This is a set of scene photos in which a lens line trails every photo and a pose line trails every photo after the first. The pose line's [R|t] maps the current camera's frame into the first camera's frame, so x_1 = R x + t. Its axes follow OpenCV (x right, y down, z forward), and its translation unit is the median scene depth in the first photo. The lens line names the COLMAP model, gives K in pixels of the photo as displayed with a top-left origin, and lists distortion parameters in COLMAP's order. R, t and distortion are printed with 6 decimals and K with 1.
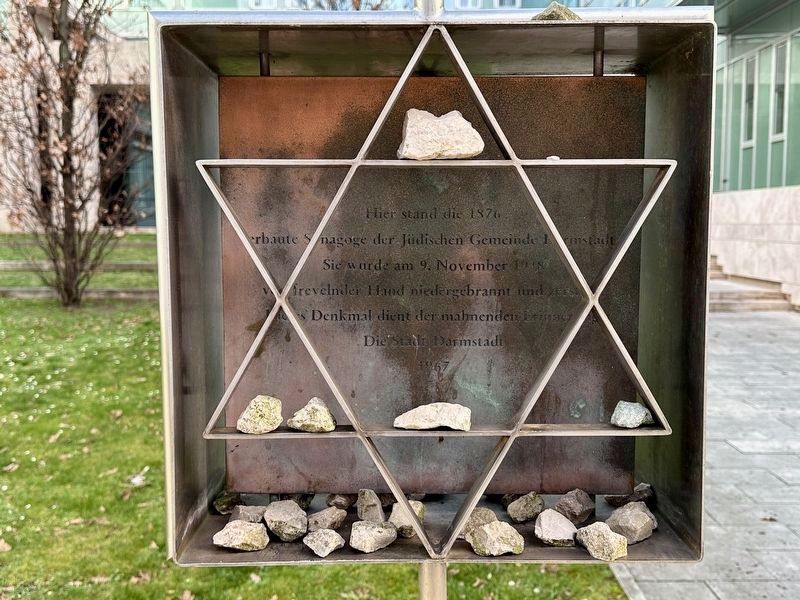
lens RADIAL K [[774.0, 0, 400.0], [0, 774.0, 300.0], [0, 0, 1]] dist [0.193036, -0.302447]
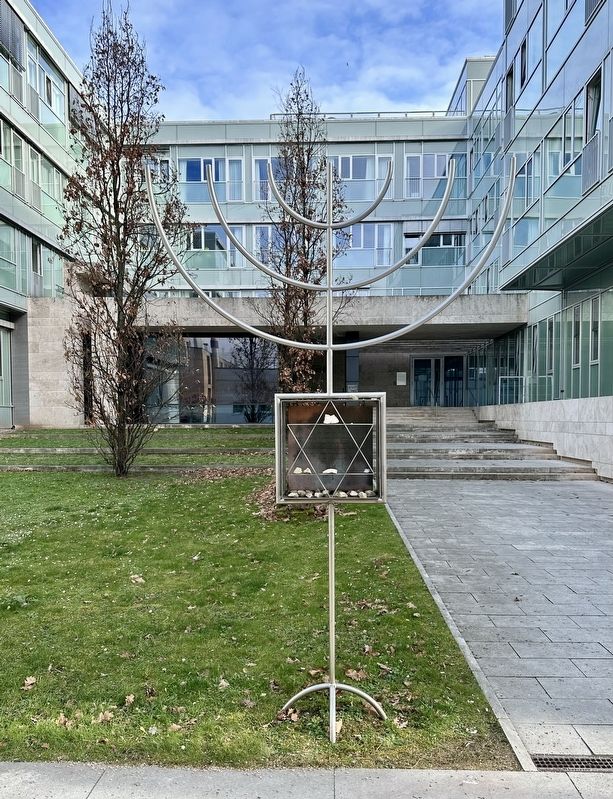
lens RADIAL K [[621.2, 0, 305.8], [0, 621.2, 439.2], [0, 0, 1]] dist [0.132464, 0.001257]
pose [[0.998852, -0.001959, -0.047866, 0.008423], [-0.001101, 0.997961, -0.063824, 0.021179], [0.047893, 0.063803, 0.996813, -0.341055]]
